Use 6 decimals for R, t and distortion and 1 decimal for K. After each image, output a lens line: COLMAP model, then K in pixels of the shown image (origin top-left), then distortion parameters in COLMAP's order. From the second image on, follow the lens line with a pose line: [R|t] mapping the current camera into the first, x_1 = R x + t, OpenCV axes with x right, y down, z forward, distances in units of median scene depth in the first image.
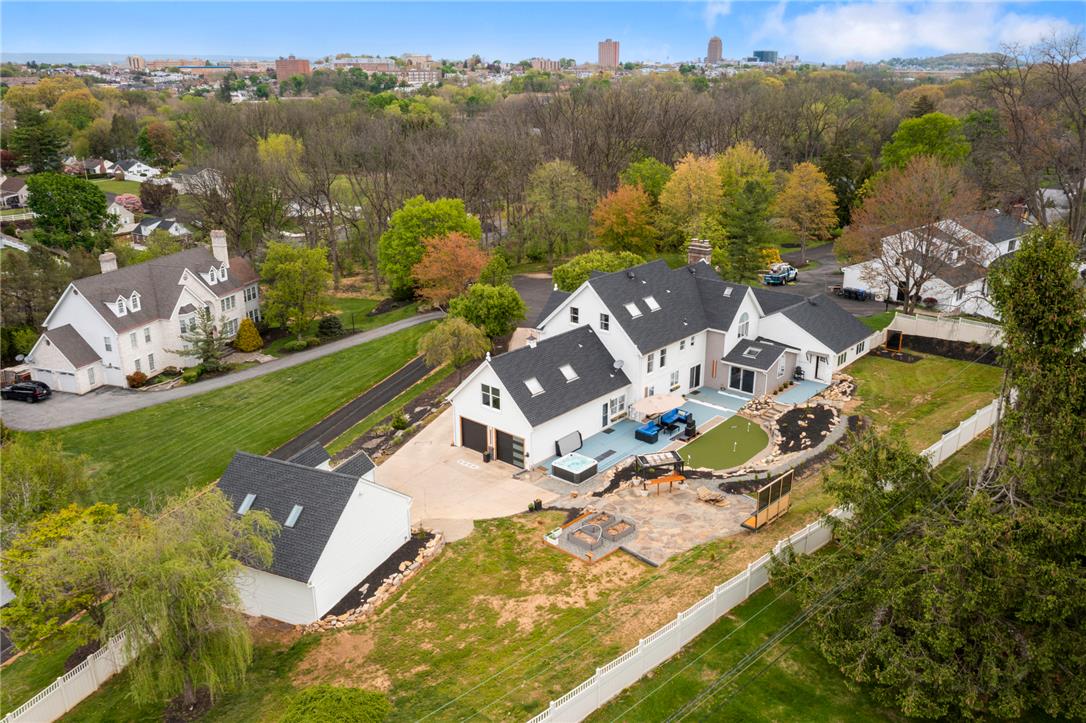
lens RADIAL K [[857.2, 0, 547.6], [0, 857.2, 356.7], [0, 0, 1]] dist [-0.005897, 0.007537]
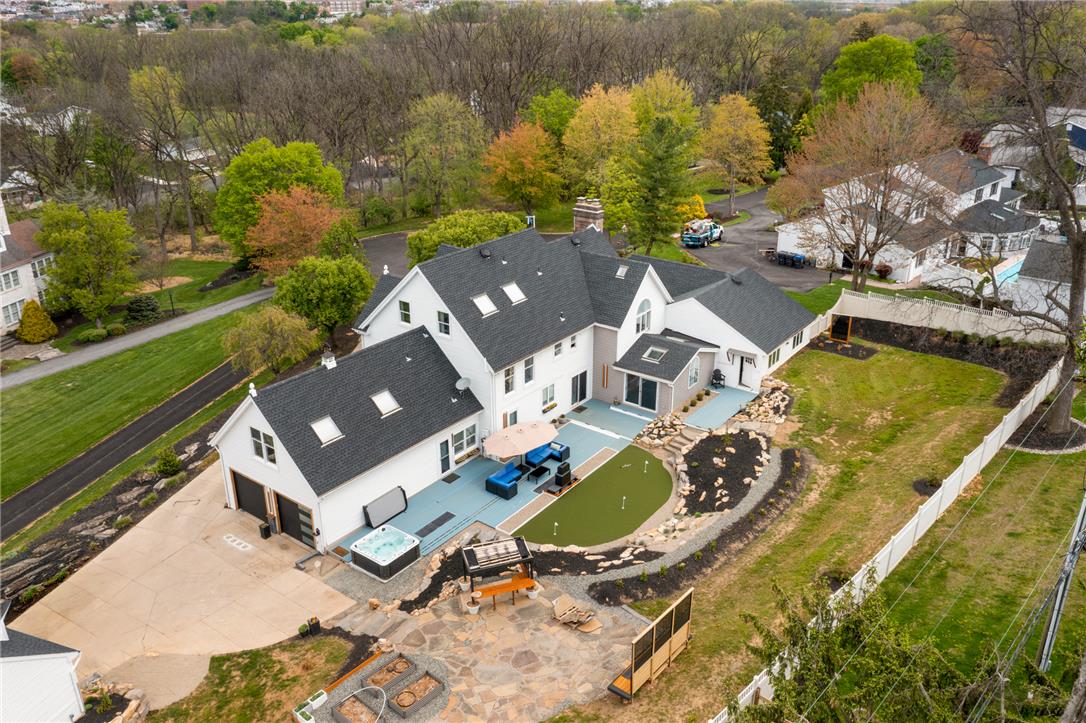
lens RADIAL K [[857.2, 0, 543.7], [0, 857.2, 356.9], [0, 0, 1]] dist [-0.005897, 0.007537]
pose [[0.997828, -0.024488, 0.061152, 0.098403], [0.020103, 0.997250, 0.071332, -0.057724], [-0.062731, -0.069948, 0.995576, 0.270554]]
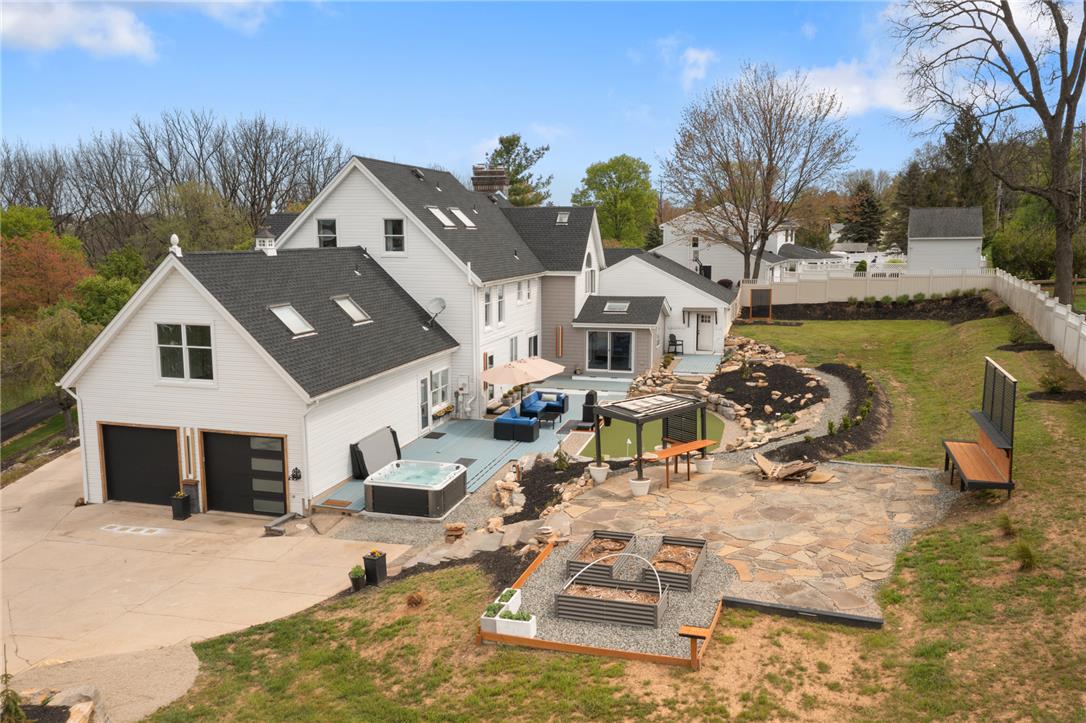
lens RADIAL K [[857.2, 0, 544.9], [0, 857.2, 358.2], [0, 0, 1]] dist [-0.005897, 0.007537]
pose [[0.900309, -0.060651, 0.431004, -0.075280], [0.136137, 0.979799, -0.146495, 0.114058], [-0.413413, 0.190566, 0.890379, 0.481457]]
